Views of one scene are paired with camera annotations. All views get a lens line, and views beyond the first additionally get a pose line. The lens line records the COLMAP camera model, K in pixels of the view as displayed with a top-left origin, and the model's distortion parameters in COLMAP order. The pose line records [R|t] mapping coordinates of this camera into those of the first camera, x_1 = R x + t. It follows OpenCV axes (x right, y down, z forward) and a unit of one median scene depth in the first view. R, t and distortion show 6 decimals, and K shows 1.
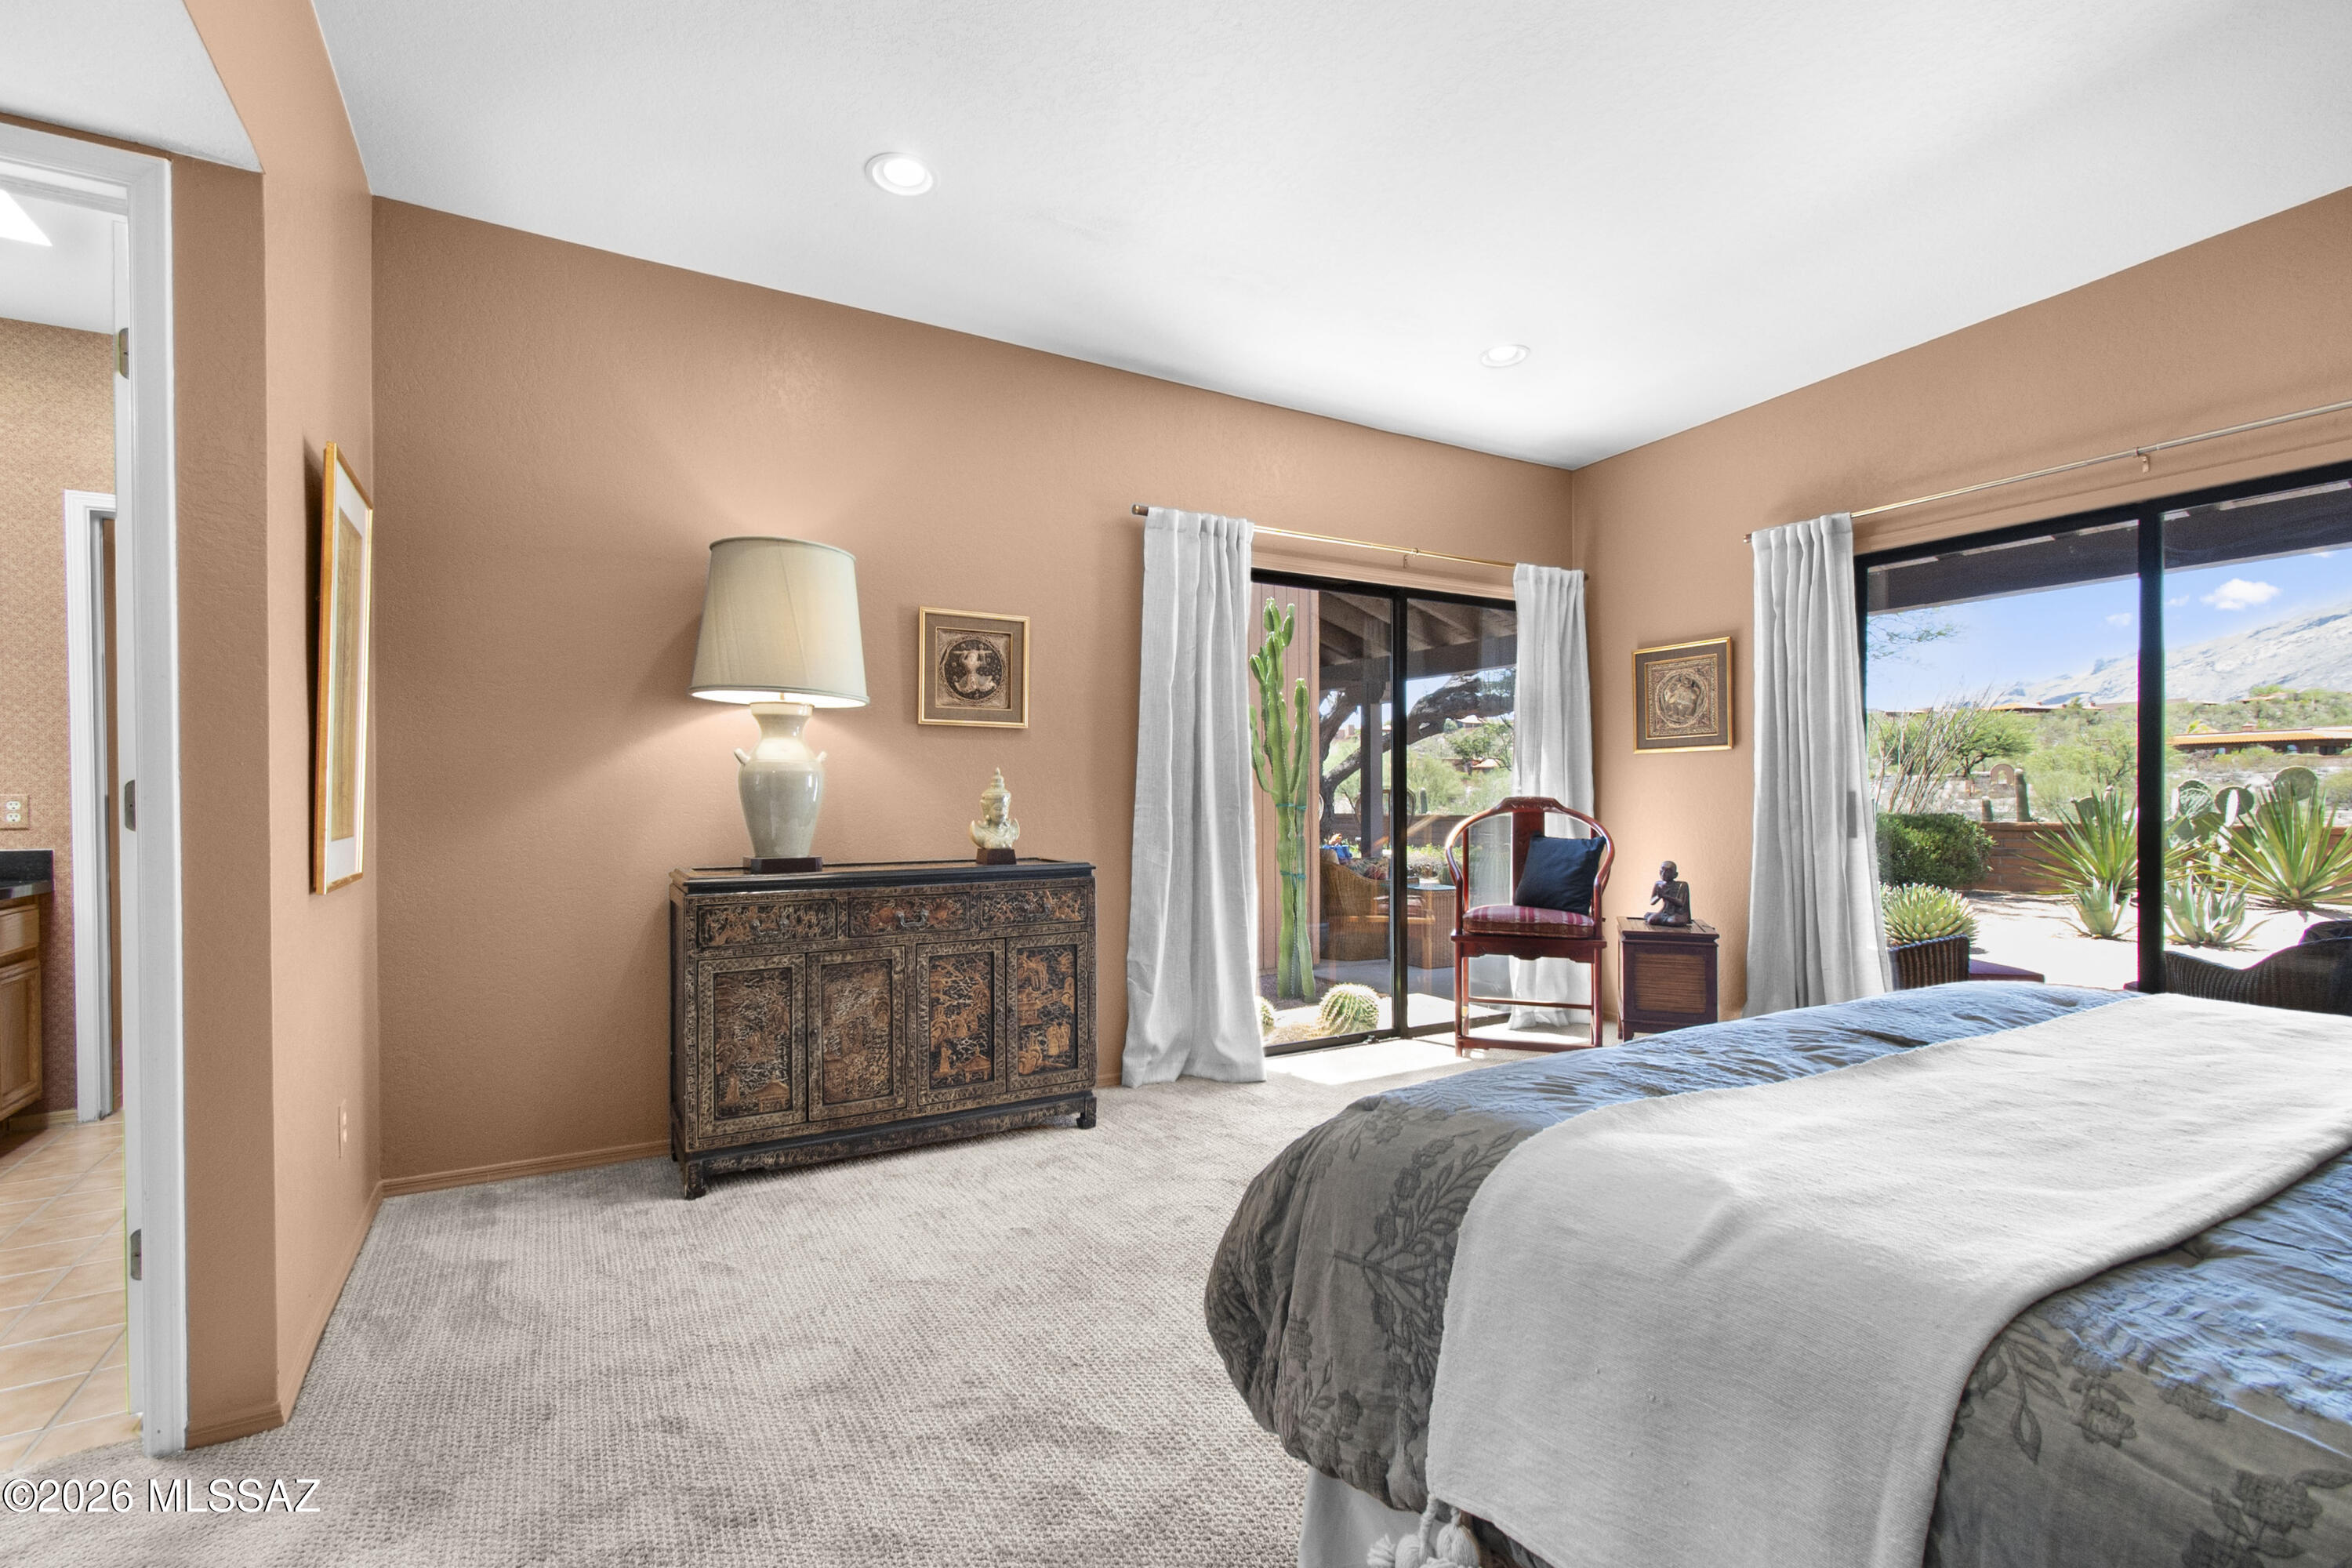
lens RADIAL K [[1050.1, 0, 1177.0], [0, 1050.1, 805.9], [0, 0, 1]] dist [-0.000213, -0.000884]
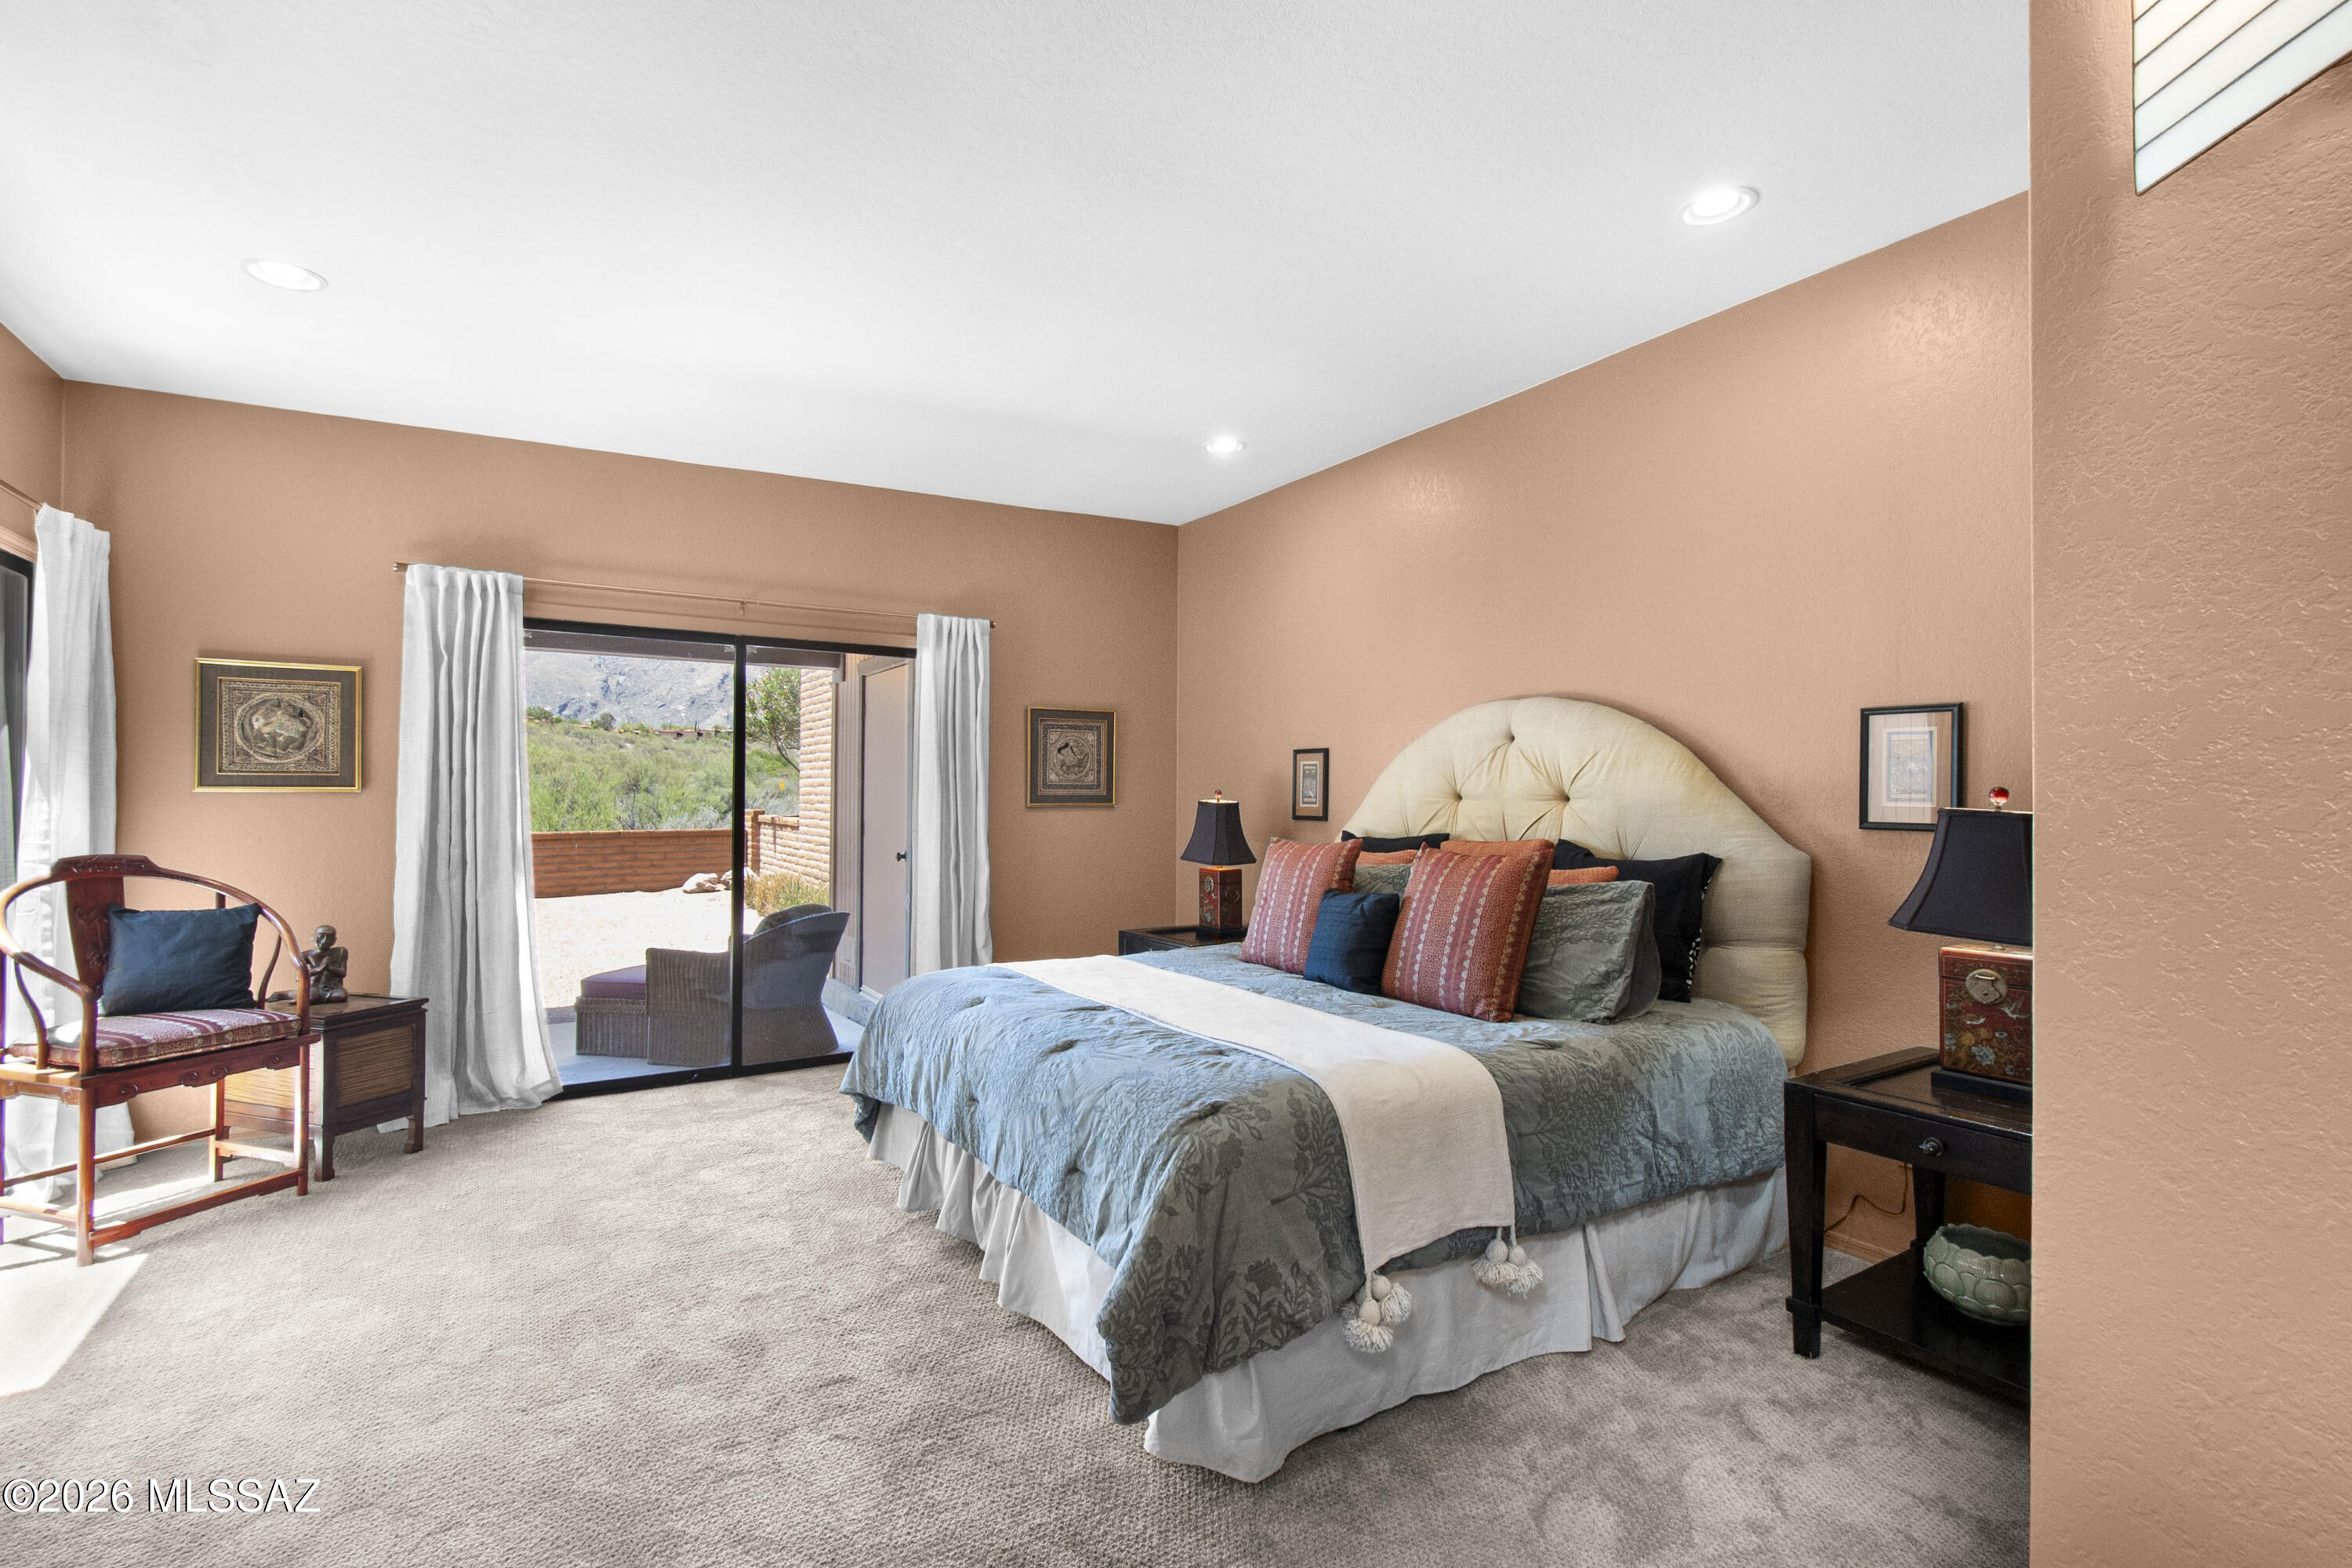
lens RADIAL K [[1052.0, 0, 1172.2], [0, 1052.0, 795.1], [0, 0, 1]] dist [0.015851, -0.008466]
pose [[-0.039367, -0.001536, 0.999224, -0.404989], [-0.000724, 0.999999, 0.001509, -0.052838], [-0.999225, -0.000664, -0.039368, 0.337614]]
